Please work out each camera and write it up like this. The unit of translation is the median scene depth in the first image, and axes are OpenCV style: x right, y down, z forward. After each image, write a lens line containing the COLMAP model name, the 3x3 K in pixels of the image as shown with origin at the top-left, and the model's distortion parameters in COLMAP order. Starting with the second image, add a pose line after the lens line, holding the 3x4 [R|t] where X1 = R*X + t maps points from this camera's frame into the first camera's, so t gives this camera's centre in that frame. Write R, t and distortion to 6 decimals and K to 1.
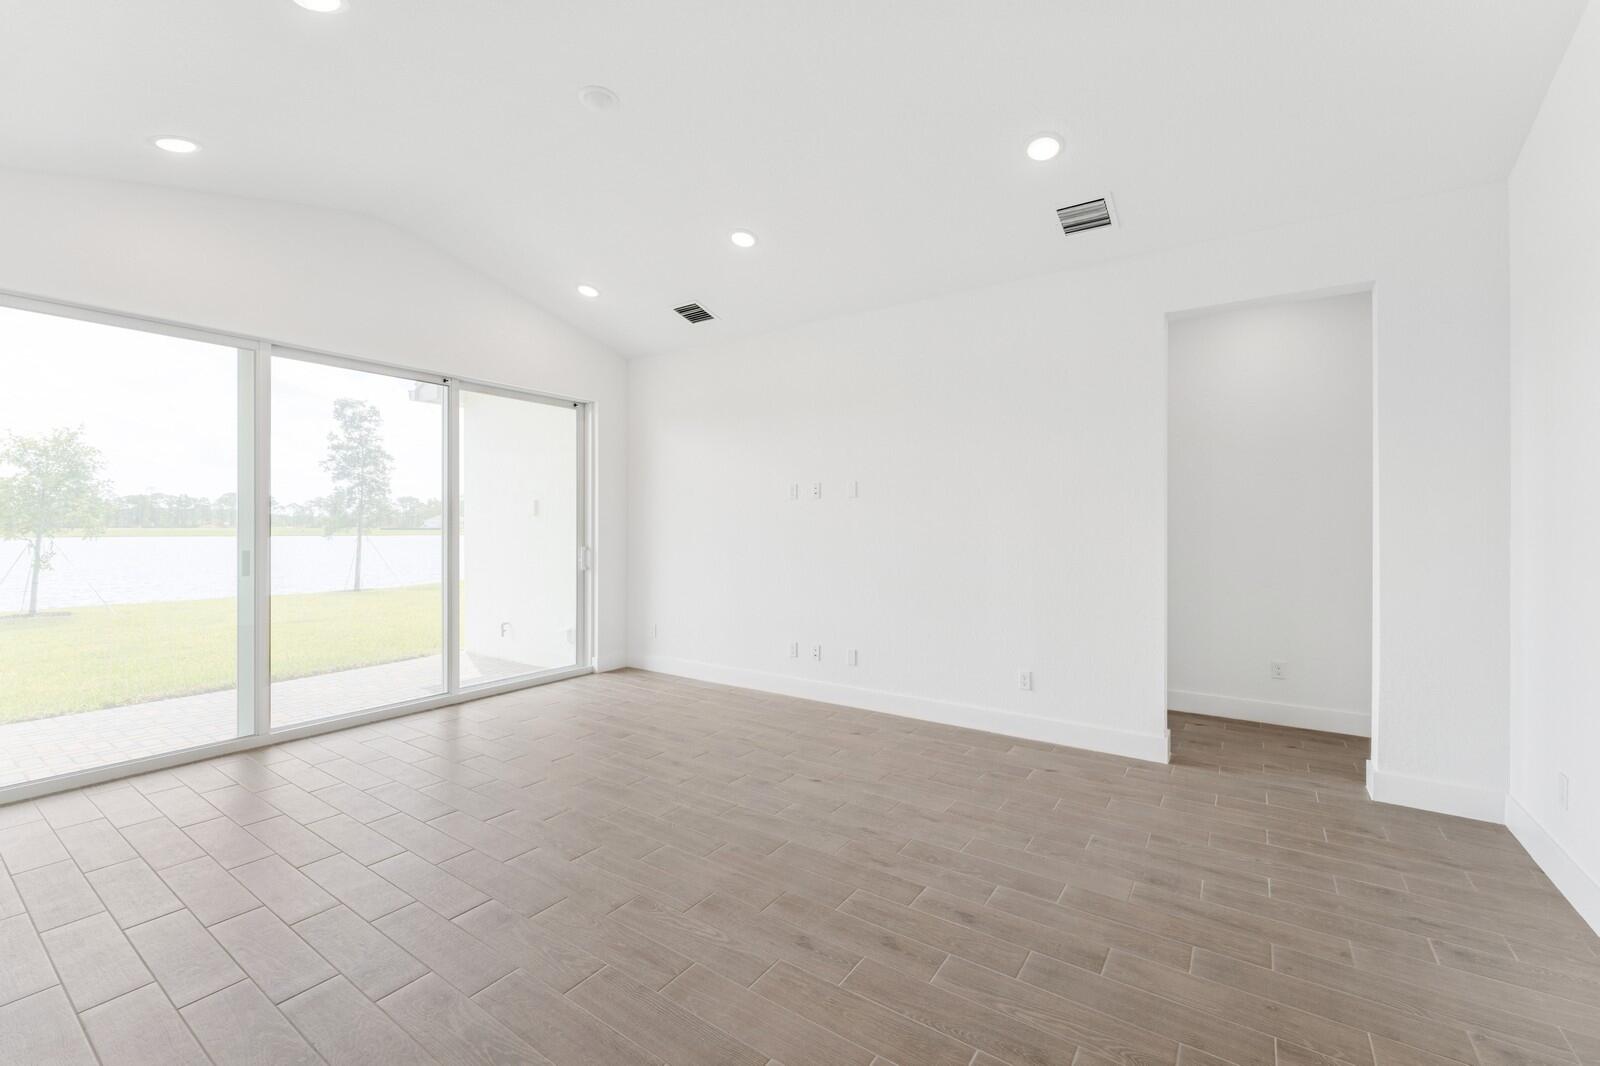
lens RADIAL K [[658.2, 0, 795.8], [0, 658.2, 524.4], [0, 0, 1]] dist [0.000072, -0.000141]
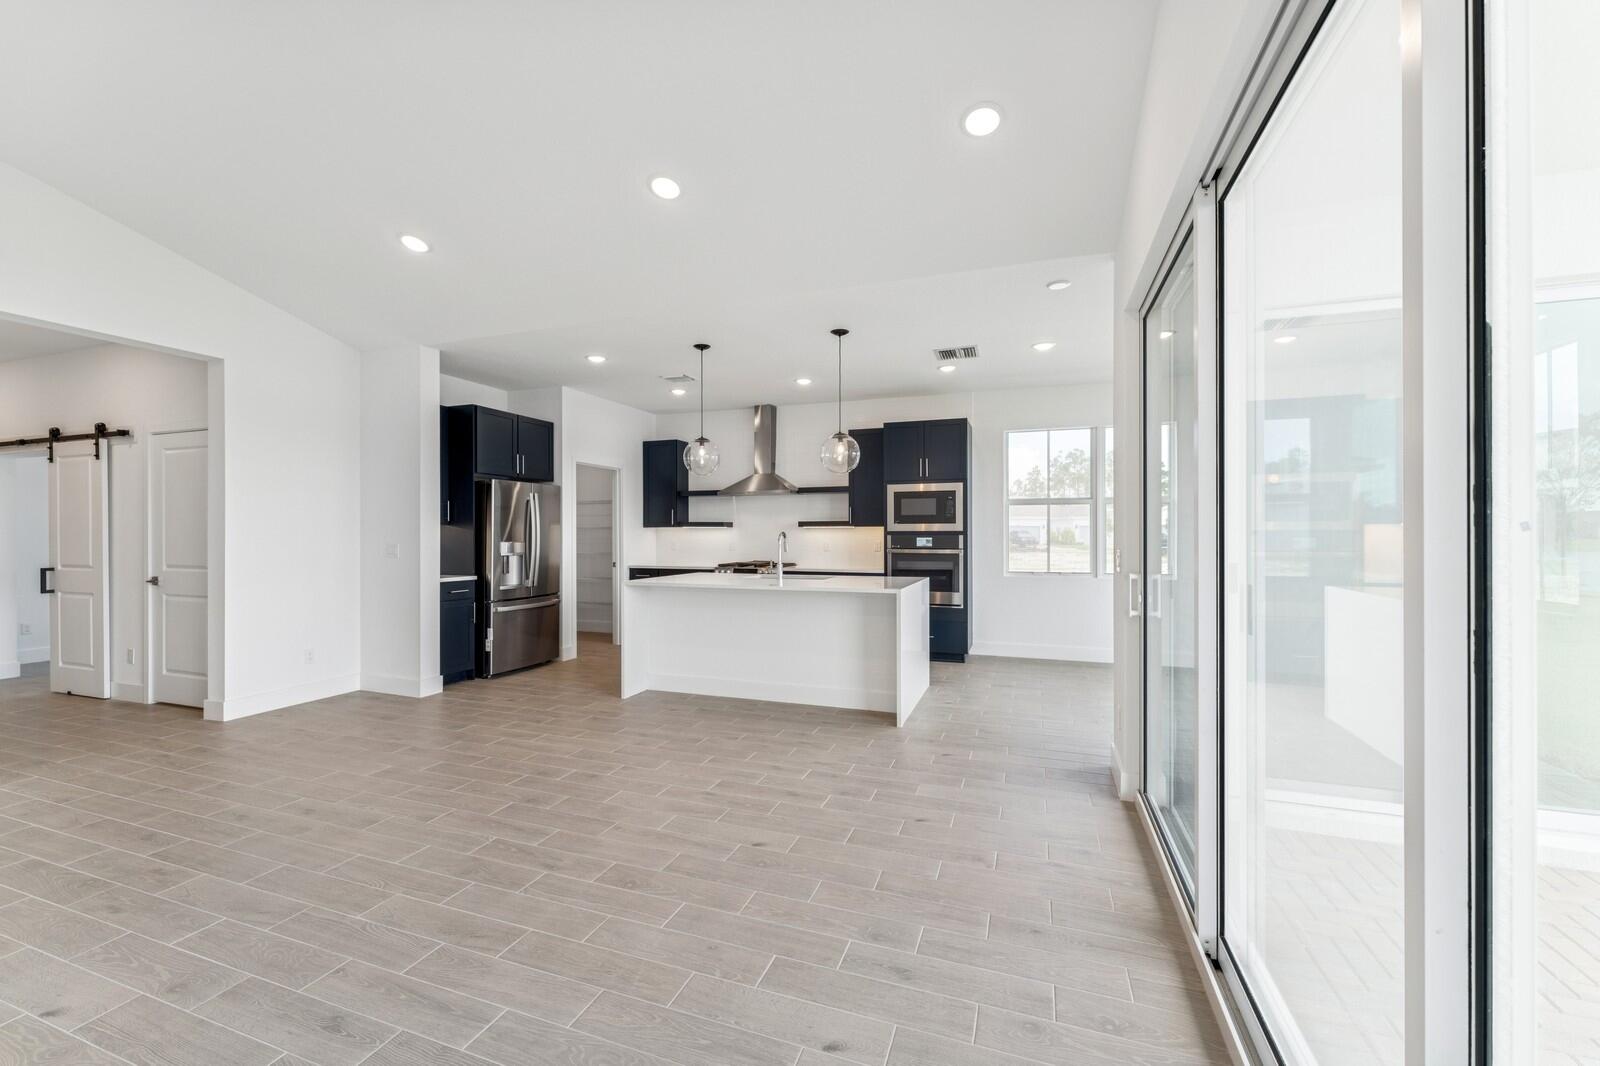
lens RADIAL K [[653.2, 0, 796.8], [0, 653.2, 530.5], [0, 0, 1]] dist [-0.000839, -0.000193]
pose [[-0.966750, -0.002408, -0.255713, -0.293503], [-0.000402, 0.999969, -0.007900, 0.001893], [0.255724, -0.007534, -0.966720, 1.176763]]
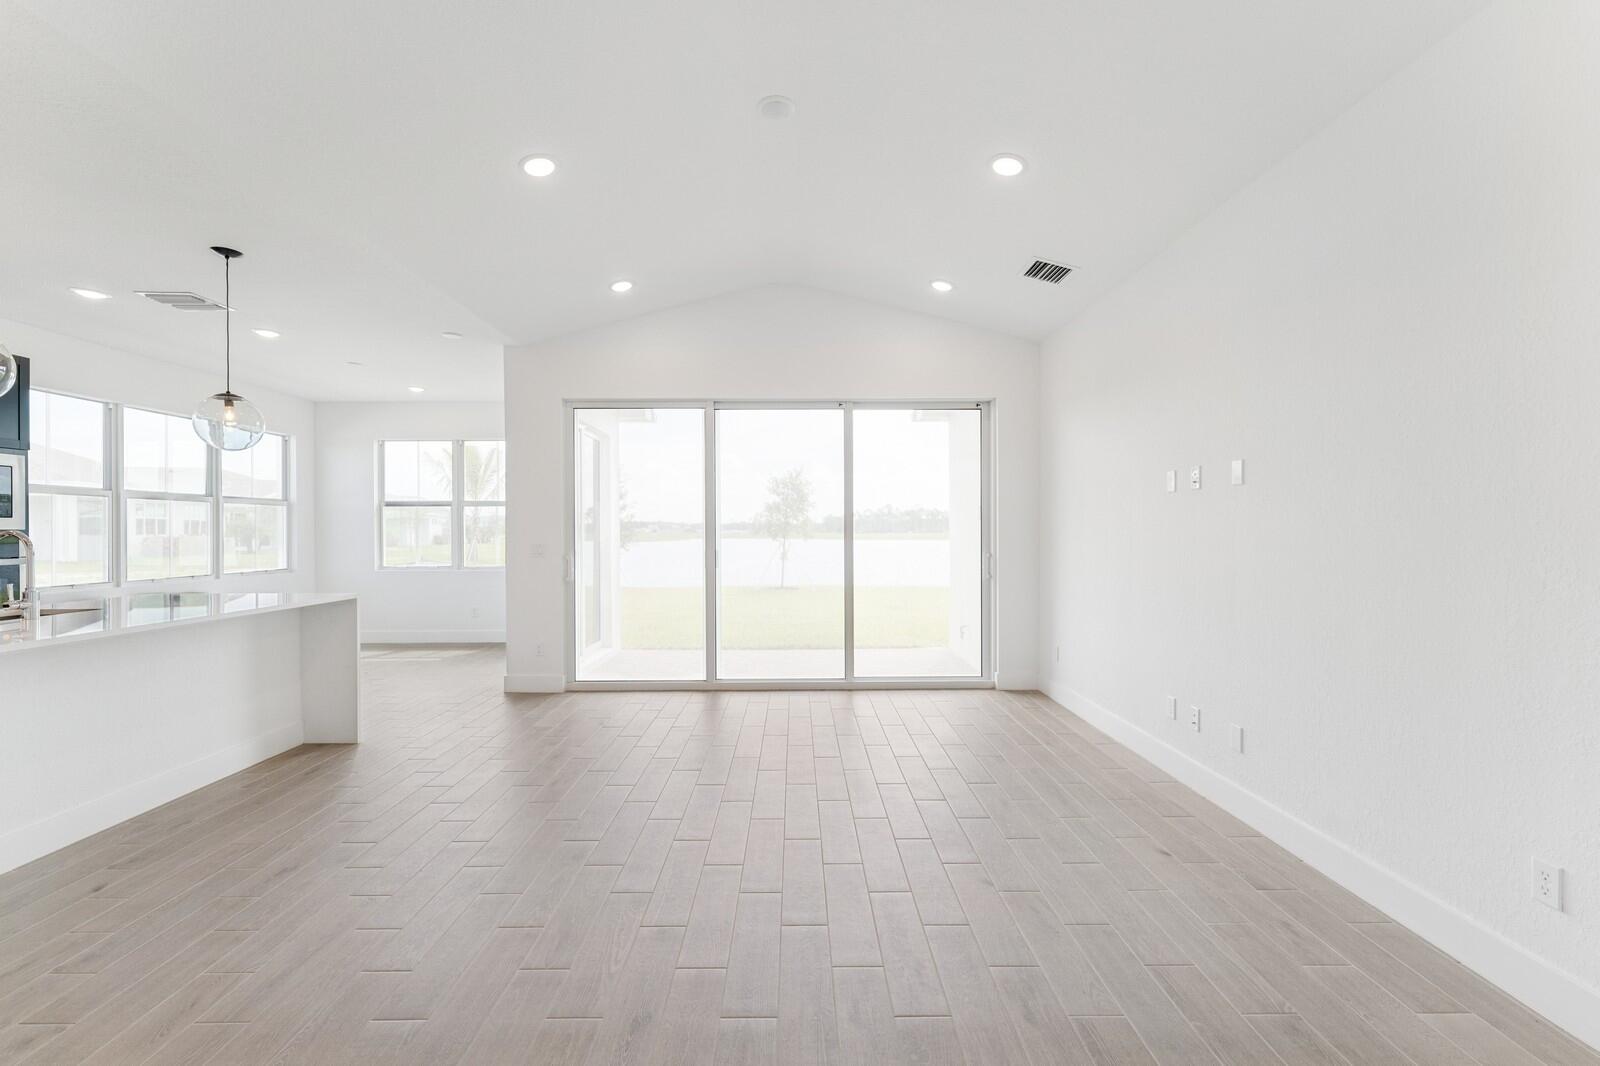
lens RADIAL K [[649.5, 0, 800.0], [0, 649.5, 533.0], [0, 0, 1]] dist [-0.001162, -0.000223]
pose [[0.575964, -0.001567, -0.817474, 0.353272], [0.006121, 0.999978, 0.002396, 0.000765], [0.817452, -0.006384, 0.575961, 0.297662]]
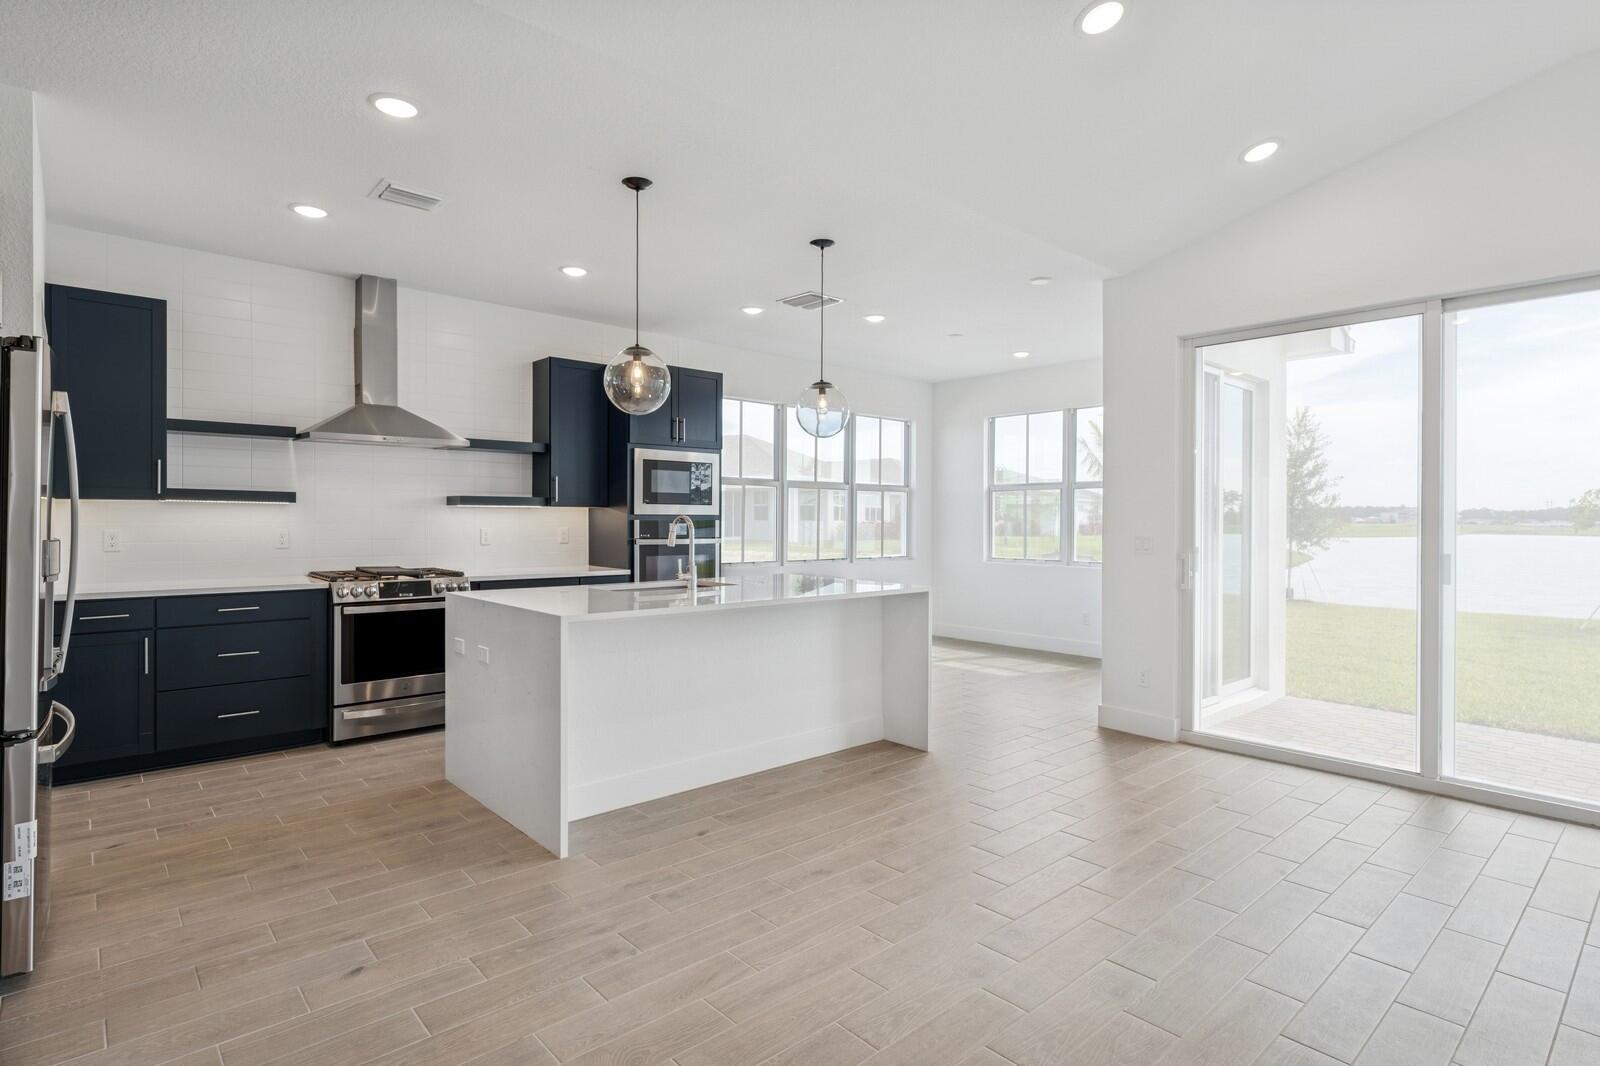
lens RADIAL K [[812.0, 0, 798.7], [0, 812.0, 523.6], [0, 0, 1]] dist [-0.001132, 0.000101]
pose [[-0.235316, 0.002079, -0.971917, 0.297320], [-0.003612, 0.999989, 0.003013, 0.001414], [0.971912, 0.004219, -0.235306, 0.387938]]
